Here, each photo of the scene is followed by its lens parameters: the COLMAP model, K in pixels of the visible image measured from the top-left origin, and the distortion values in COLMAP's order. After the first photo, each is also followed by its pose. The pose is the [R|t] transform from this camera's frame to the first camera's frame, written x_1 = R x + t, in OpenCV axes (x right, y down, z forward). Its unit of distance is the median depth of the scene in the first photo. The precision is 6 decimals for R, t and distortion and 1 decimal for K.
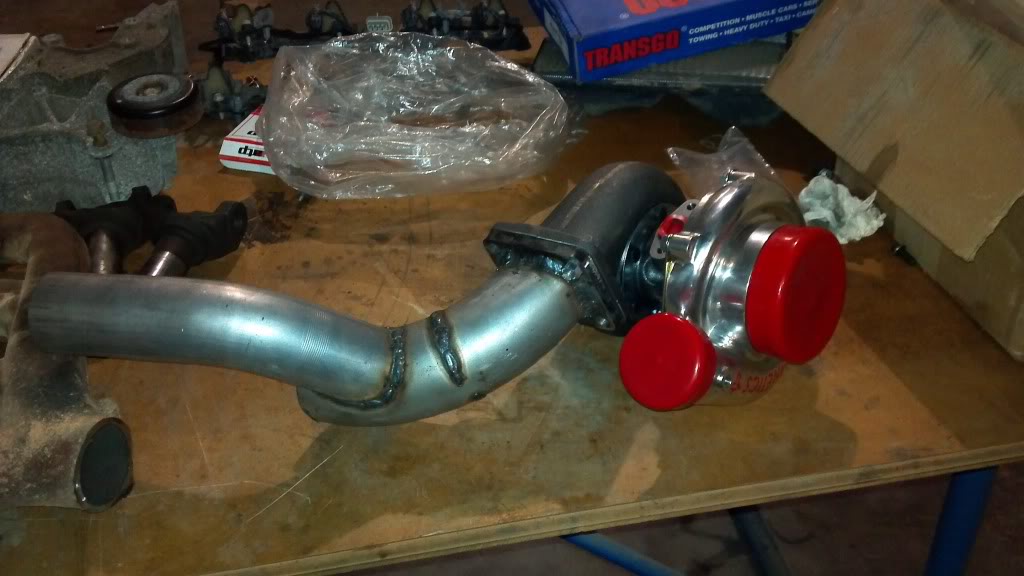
lens RADIAL K [[1119.7, 0, 512.0], [0, 1119.7, 288.0], [0, 0, 1]] dist [-0.002775, -0.171664]
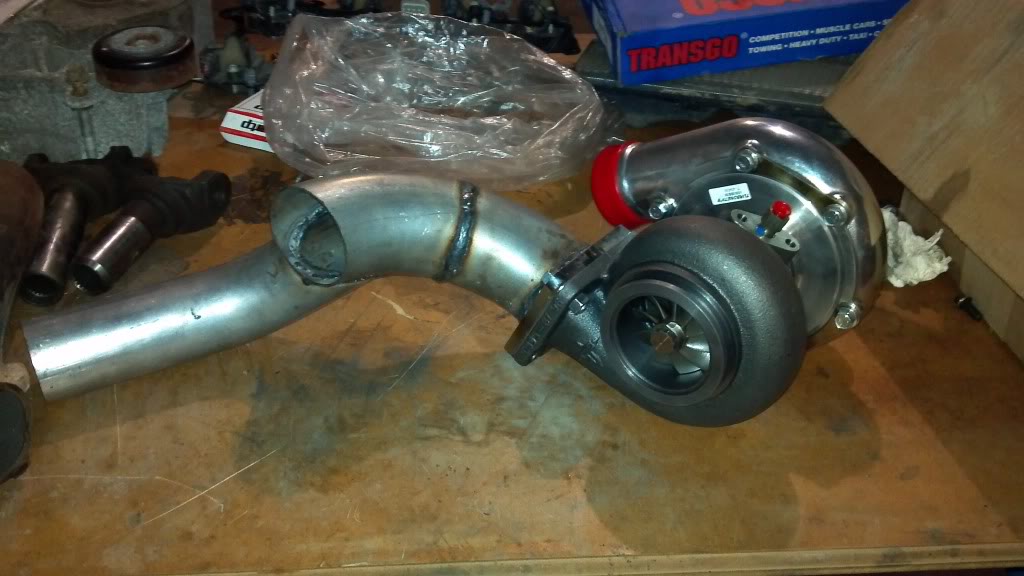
lens RADIAL K [[1119.7, 0, 512.0], [0, 1119.7, 288.0], [0, 0, 1]] dist [-0.002775, -0.171664]
pose [[0.992066, 0.104964, -0.069193, 0.056481], [-0.107878, 0.993367, -0.039807, 0.024711], [0.064556, 0.046955, 0.996809, 0.116601]]
